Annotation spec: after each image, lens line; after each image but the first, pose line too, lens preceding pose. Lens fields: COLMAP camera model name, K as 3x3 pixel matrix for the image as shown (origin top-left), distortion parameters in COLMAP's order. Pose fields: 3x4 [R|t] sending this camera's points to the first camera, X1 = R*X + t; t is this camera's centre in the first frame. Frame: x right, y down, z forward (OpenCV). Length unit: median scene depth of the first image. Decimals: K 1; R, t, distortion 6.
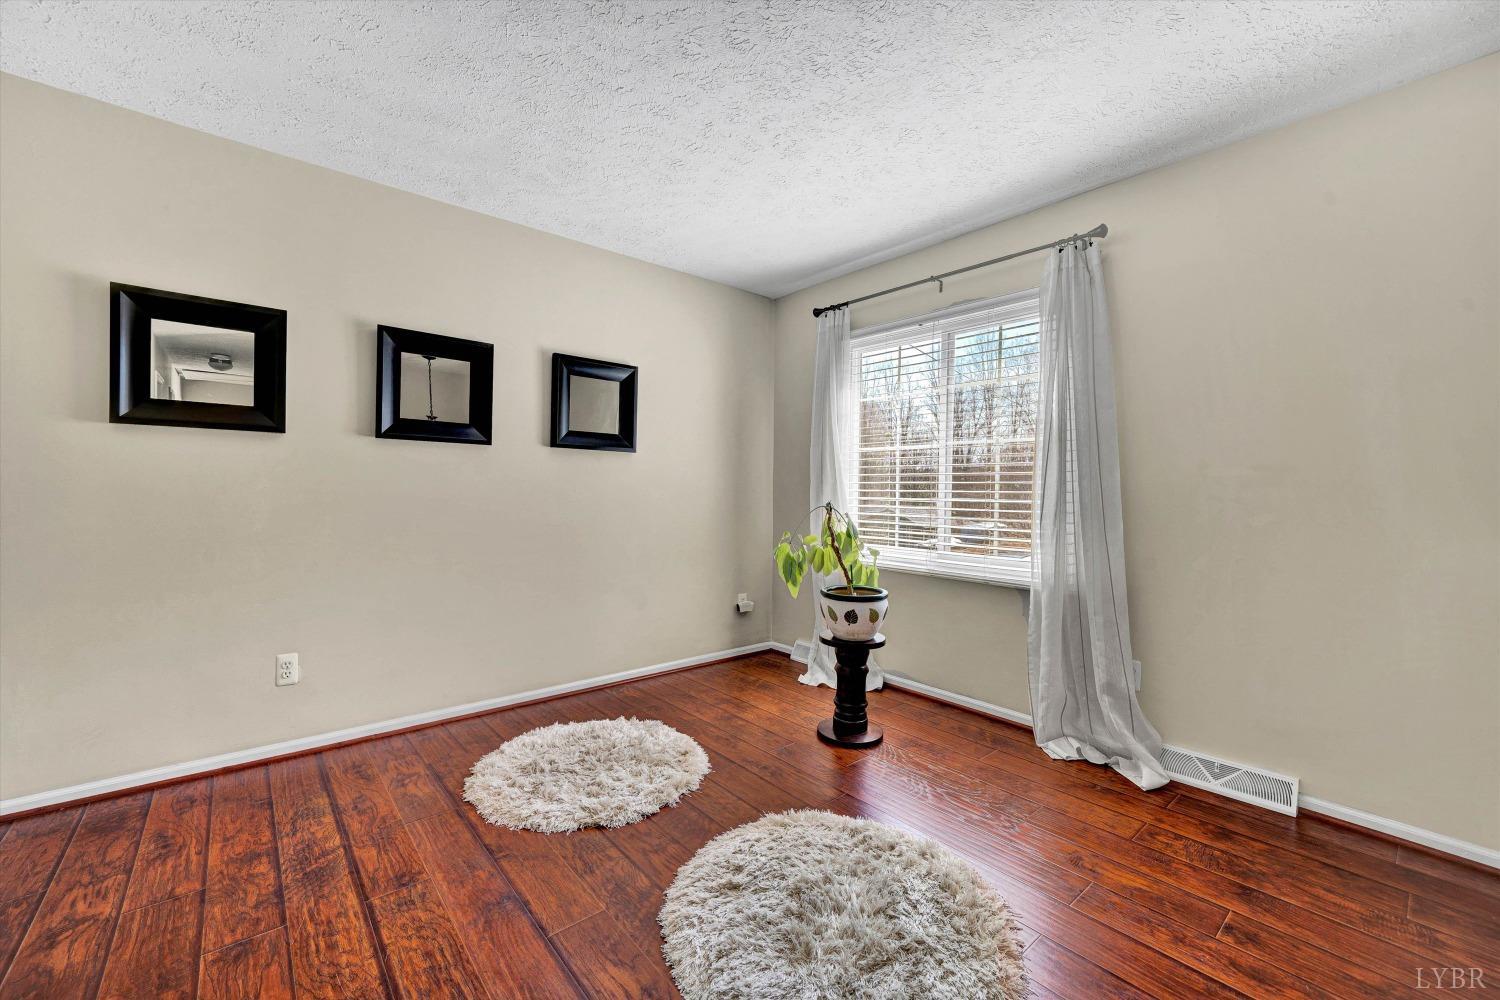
lens RADIAL K [[605.3, 0, 750.0], [0, 605.3, 500.0], [0, 0, 1]] dist [0.000789, -0.000003]
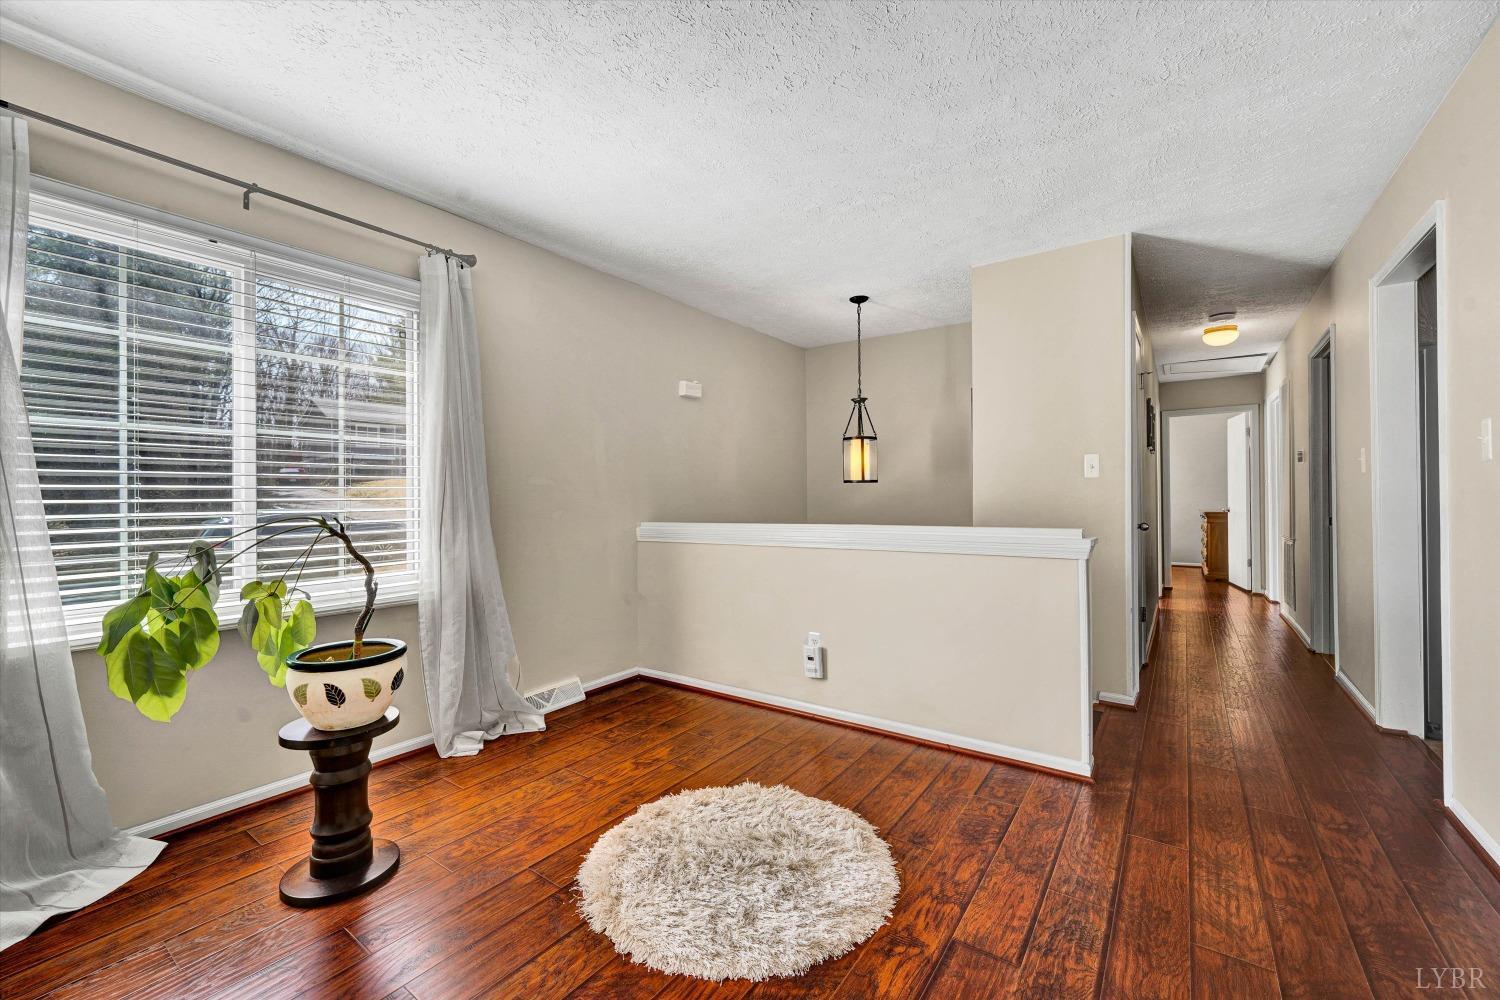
lens RADIAL K [[605.3, 0, 750.0], [0, 605.3, 500.0], [0, 0, 1]] dist [0.000789, -0.000003]
pose [[-0.235257, -0.014780, 0.971821, -0.682275], [0.026730, 0.999408, 0.021670, -0.020339], [-0.971566, 0.031075, -0.234722, 0.866759]]
